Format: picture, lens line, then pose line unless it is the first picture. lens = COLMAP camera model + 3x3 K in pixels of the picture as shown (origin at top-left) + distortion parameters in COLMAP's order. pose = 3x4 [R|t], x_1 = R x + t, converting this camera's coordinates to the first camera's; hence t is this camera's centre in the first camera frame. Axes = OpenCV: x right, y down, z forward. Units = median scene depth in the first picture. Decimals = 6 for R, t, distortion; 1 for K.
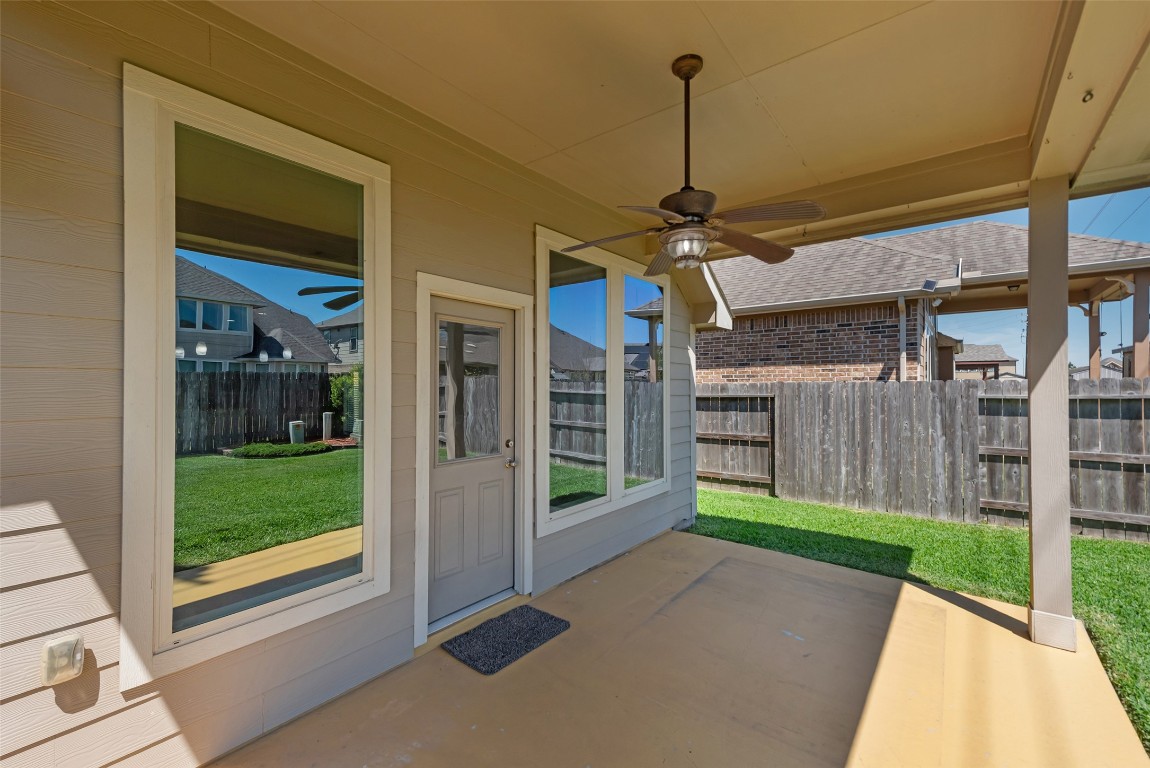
lens RADIAL K [[490.3, 0, 552.3], [0, 490.3, 381.4], [0, 0, 1]] dist [0.002995, 0.000142]
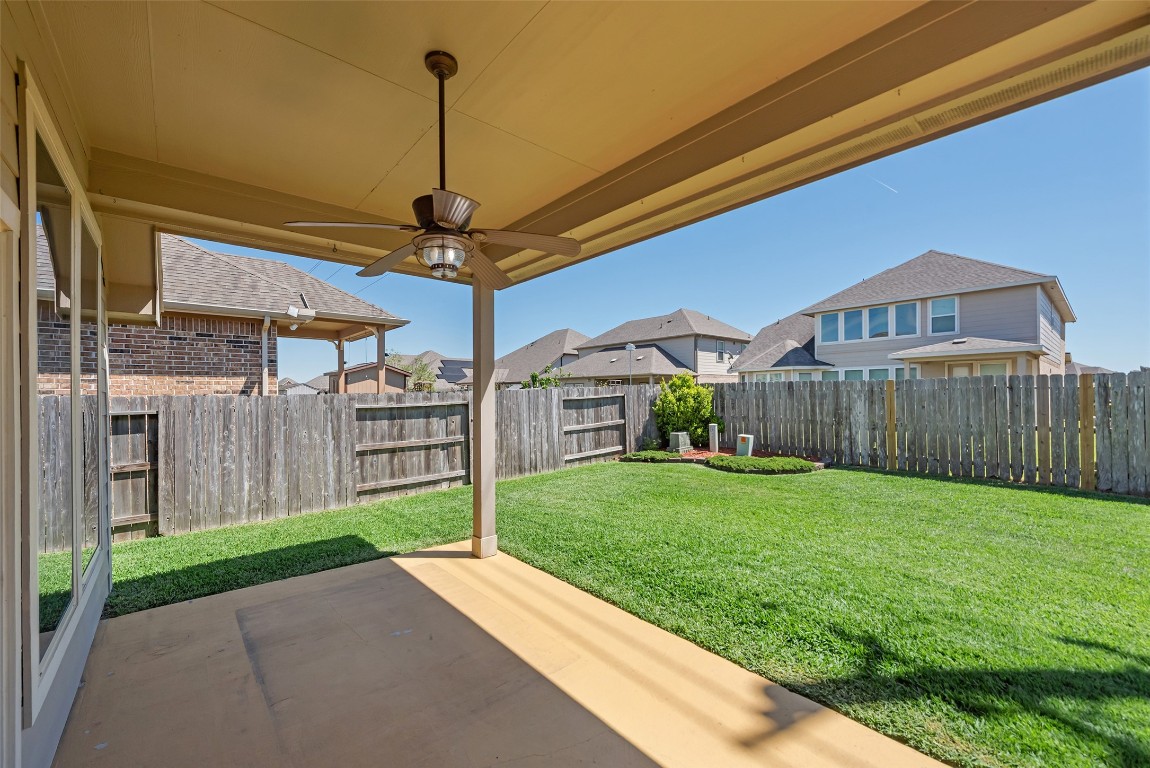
lens RADIAL K [[453.5, 0, 569.8], [0, 453.5, 392.6], [0, 0, 1]] dist [-0.000474, -0.000079]
pose [[0.157227, 0.007235, 0.987536, -0.185653], [-0.002751, 0.999972, -0.006888, -0.000109], [-0.987559, -0.001633, 0.157242, 0.206293]]
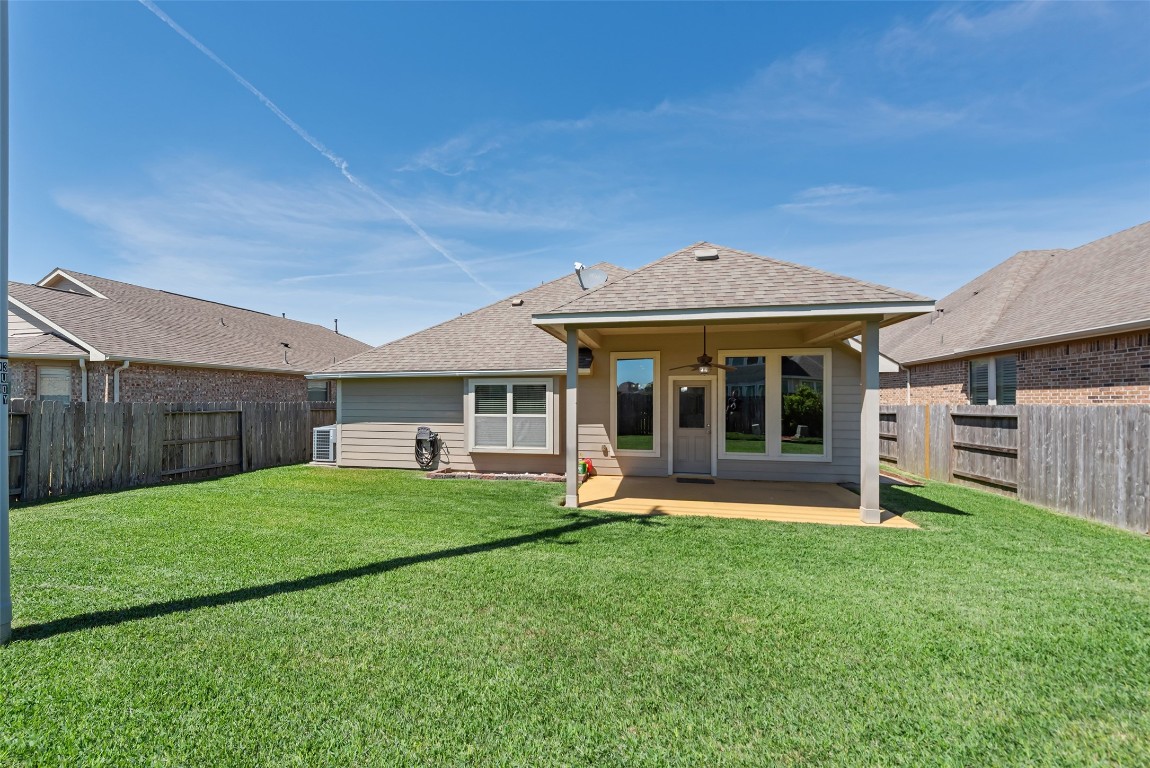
lens RADIAL K [[453.5, 0, 575.0], [0, 453.5, 395.6], [0, 0, 1]] dist [-0.000474, -0.000079]
pose [[0.476519, -0.007485, -0.879132, 0.928632], [0.007395, 0.999963, -0.004506, -0.023678], [0.879133, -0.004354, 0.476557, -0.498496]]
